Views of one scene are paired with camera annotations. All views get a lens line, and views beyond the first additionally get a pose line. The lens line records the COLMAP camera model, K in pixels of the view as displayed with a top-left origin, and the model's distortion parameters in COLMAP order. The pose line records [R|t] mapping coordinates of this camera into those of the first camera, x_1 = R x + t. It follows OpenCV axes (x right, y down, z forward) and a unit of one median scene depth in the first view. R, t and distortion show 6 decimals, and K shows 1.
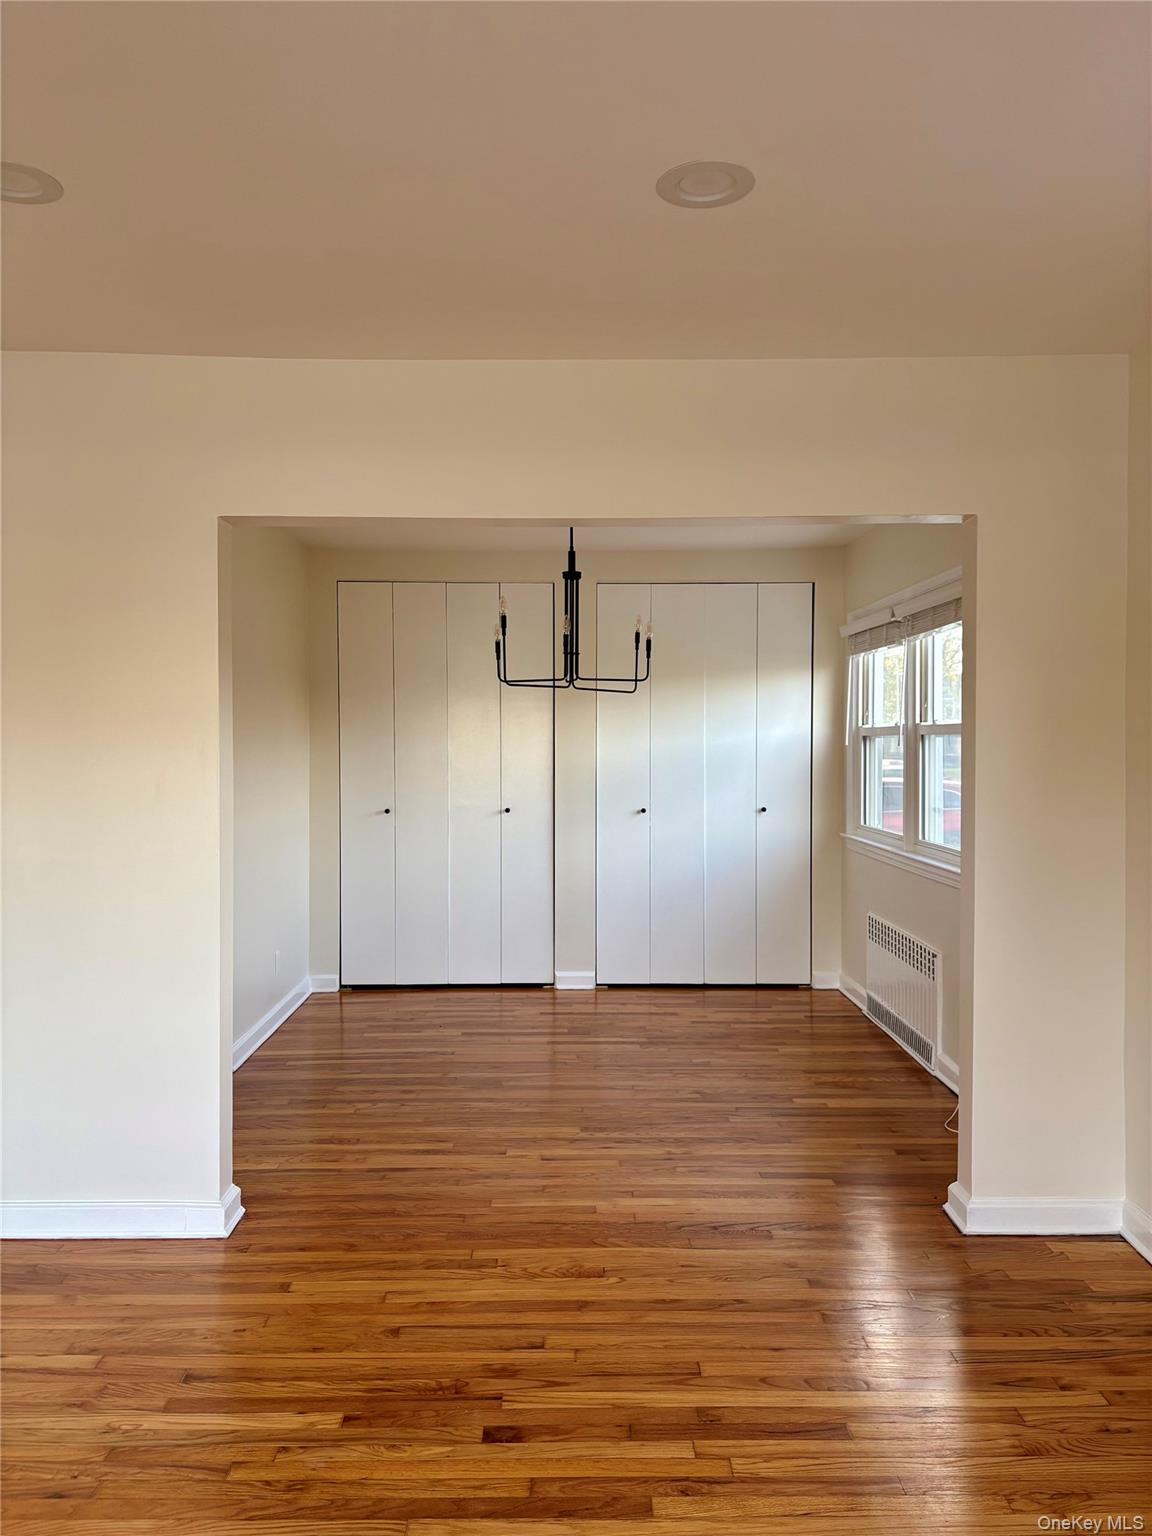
lens RADIAL K [[1169.2, 0, 577.5], [0, 1169.2, 760.6], [0, 0, 1]] dist [0.034737, -0.032853]
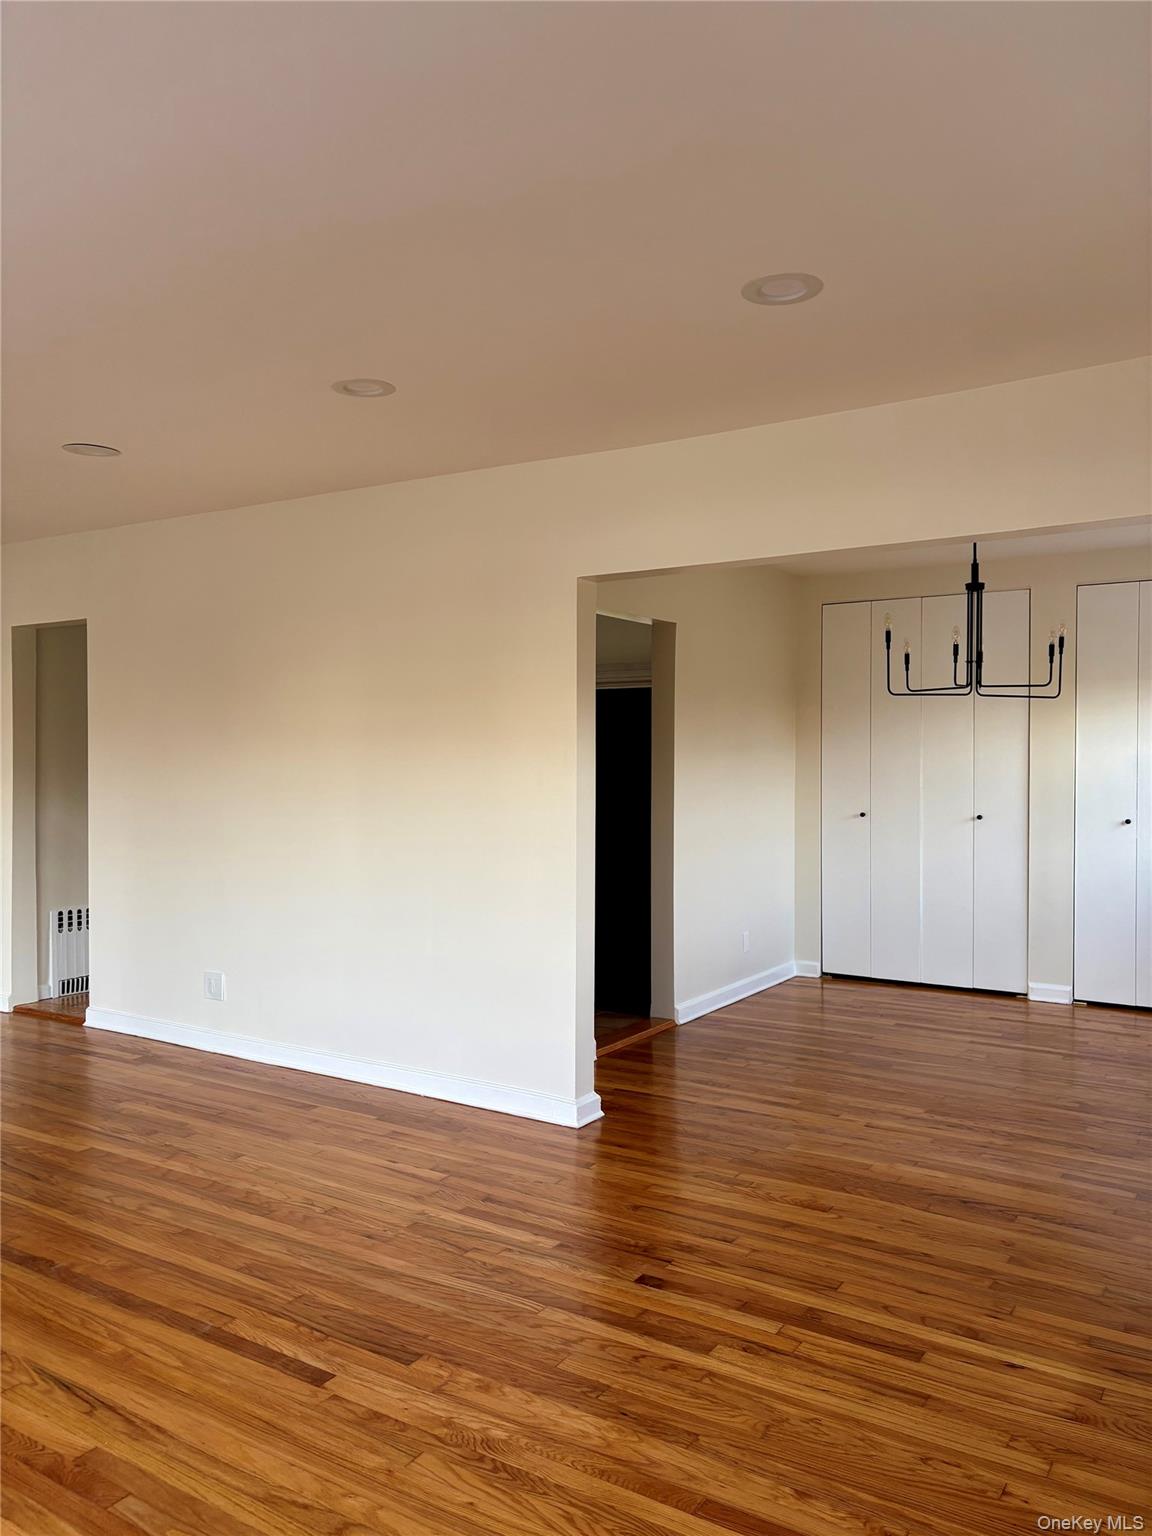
lens RADIAL K [[1169.2, 0, 566.1], [0, 1169.2, 764.6], [0, 0, 1]] dist [0.034737, -0.032853]
pose [[0.831623, 0.002987, -0.555333, 0.359512], [-0.007227, 0.999959, -0.005444, 0.008888], [0.555294, 0.008540, 0.831610, -0.079031]]
